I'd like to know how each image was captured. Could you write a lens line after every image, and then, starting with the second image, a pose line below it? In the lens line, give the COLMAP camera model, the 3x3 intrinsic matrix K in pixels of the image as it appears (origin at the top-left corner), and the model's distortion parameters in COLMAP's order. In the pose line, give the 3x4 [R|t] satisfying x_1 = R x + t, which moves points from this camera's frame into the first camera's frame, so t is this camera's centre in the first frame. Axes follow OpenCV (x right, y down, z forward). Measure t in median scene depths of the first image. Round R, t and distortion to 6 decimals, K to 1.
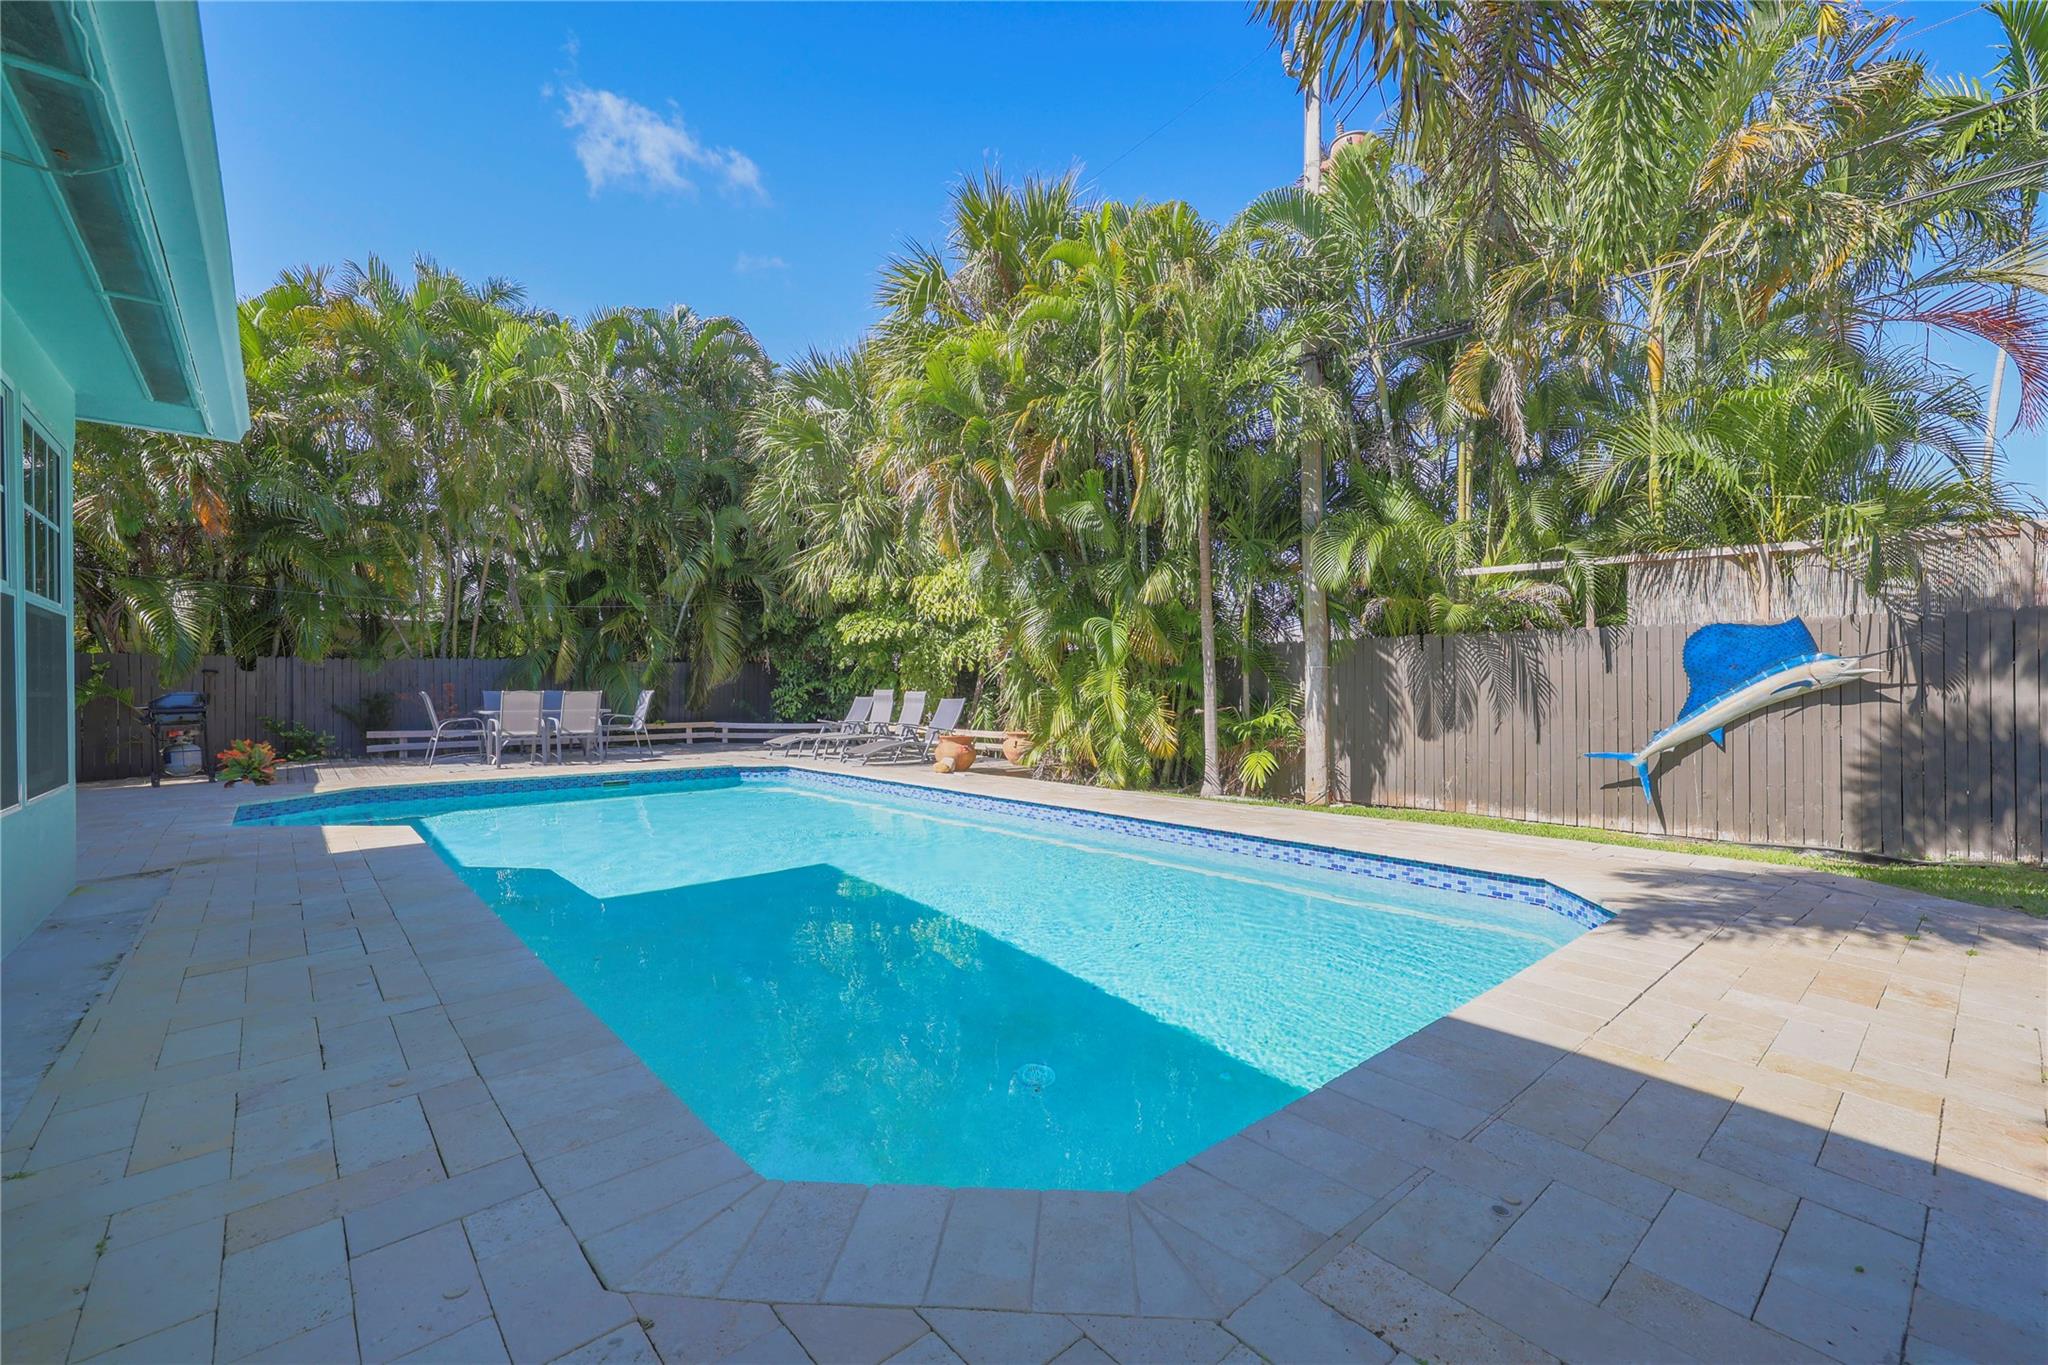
lens RADIAL K [[921.7, 0, 993.4], [0, 921.7, 680.2], [0, 0, 1]] dist [0.000298, 0.000112]
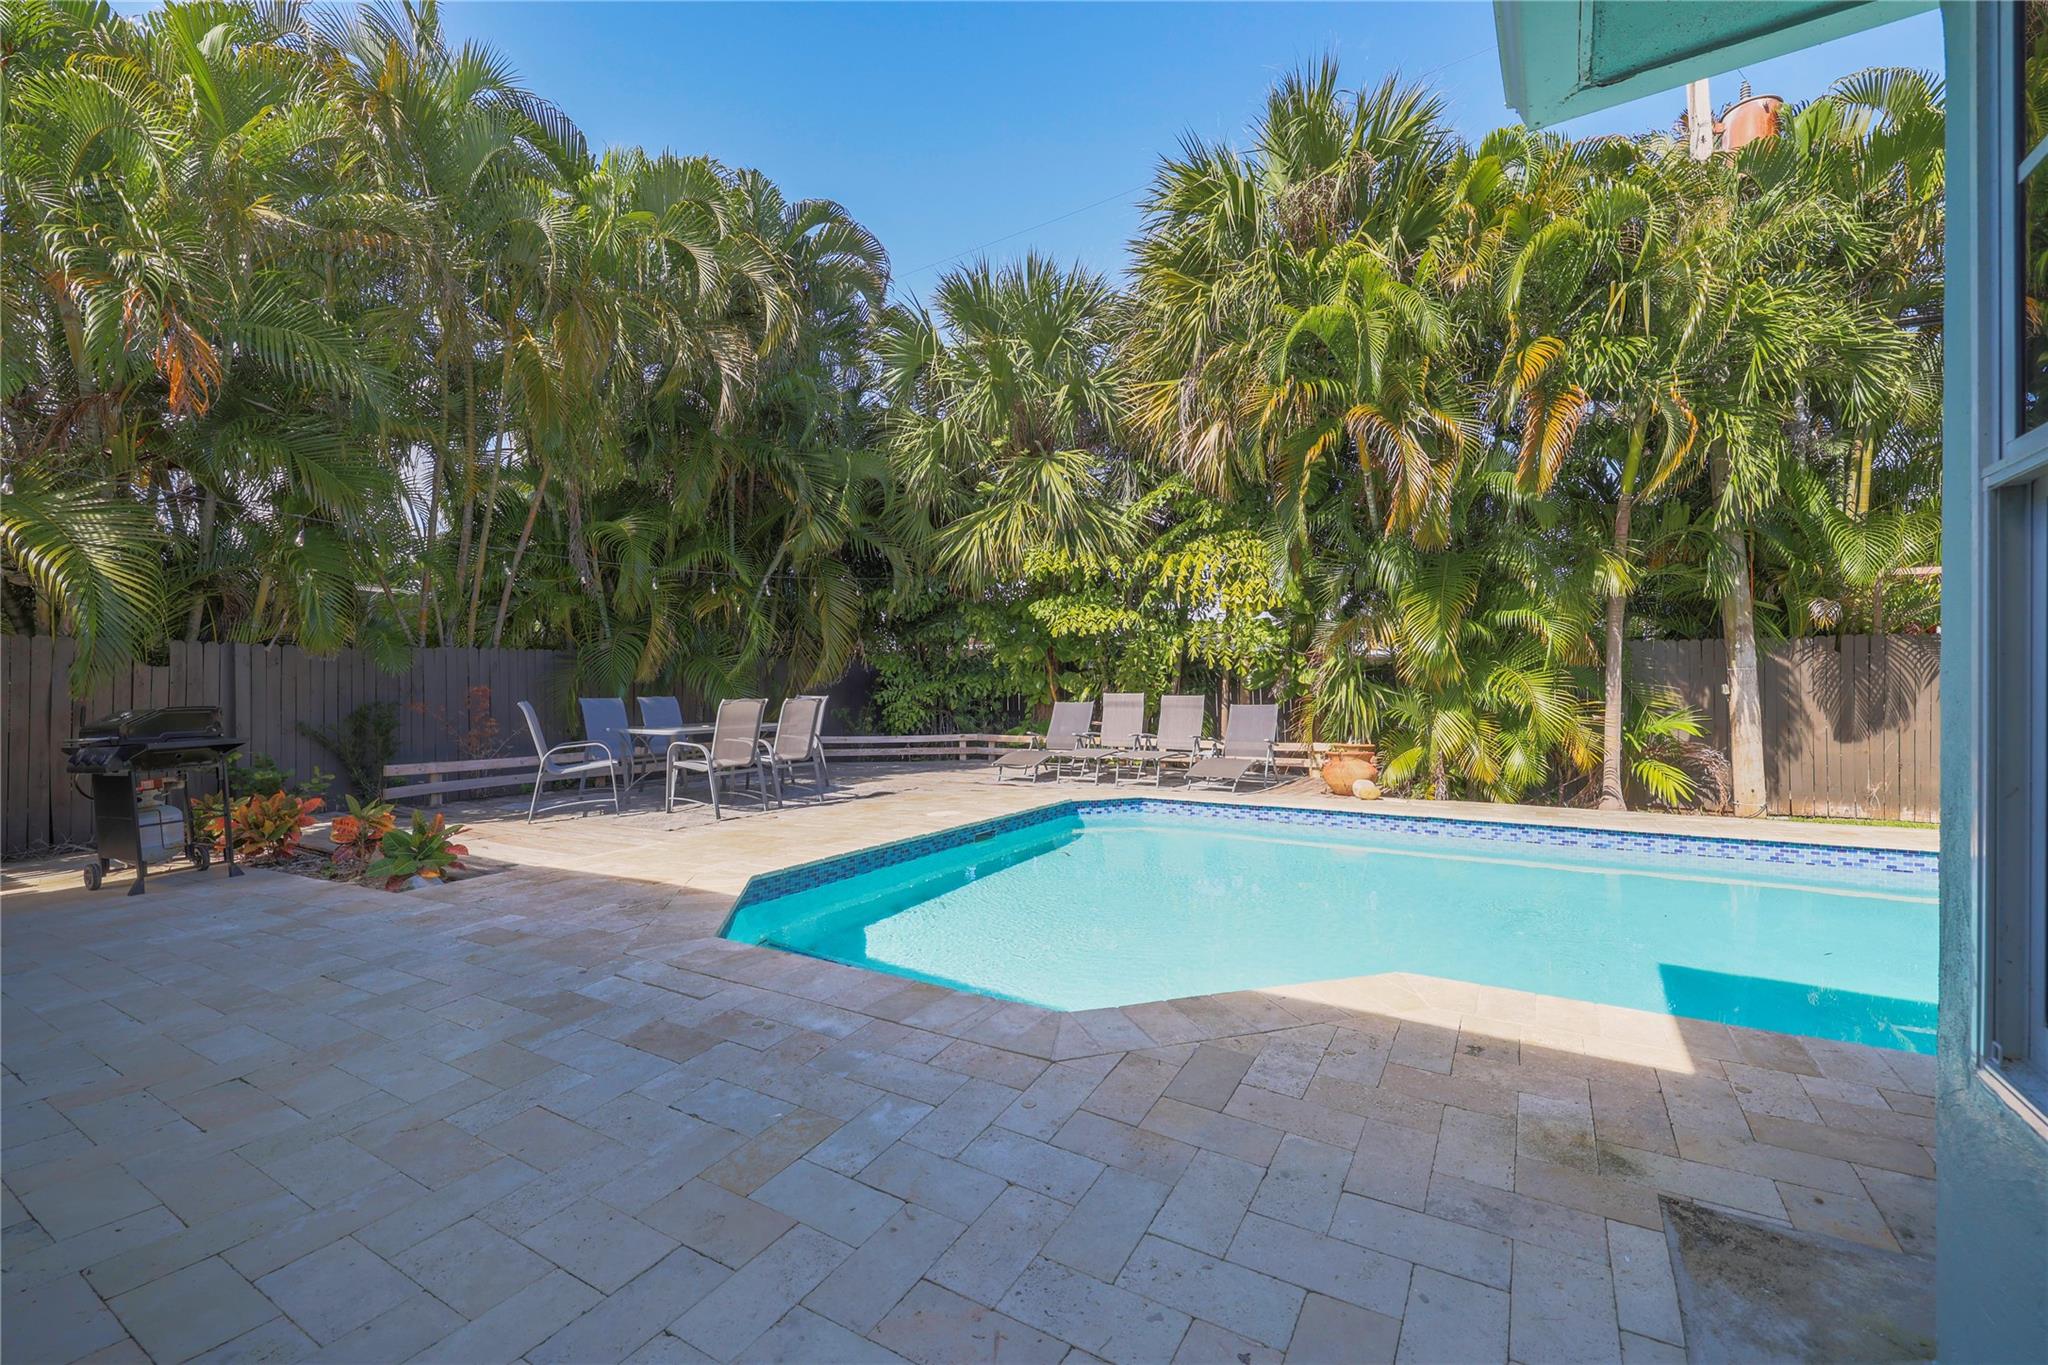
lens RADIAL K [[916.4, 0, 1059.7], [0, 916.4, 683.7], [0, 0, 1]] dist [-0.003312, -0.000056]
pose [[0.942786, -0.001518, 0.333394, -0.460197], [-0.000574, 0.999981, 0.006178, -0.002984], [-0.333397, -0.006016, 0.942767, 0.279642]]
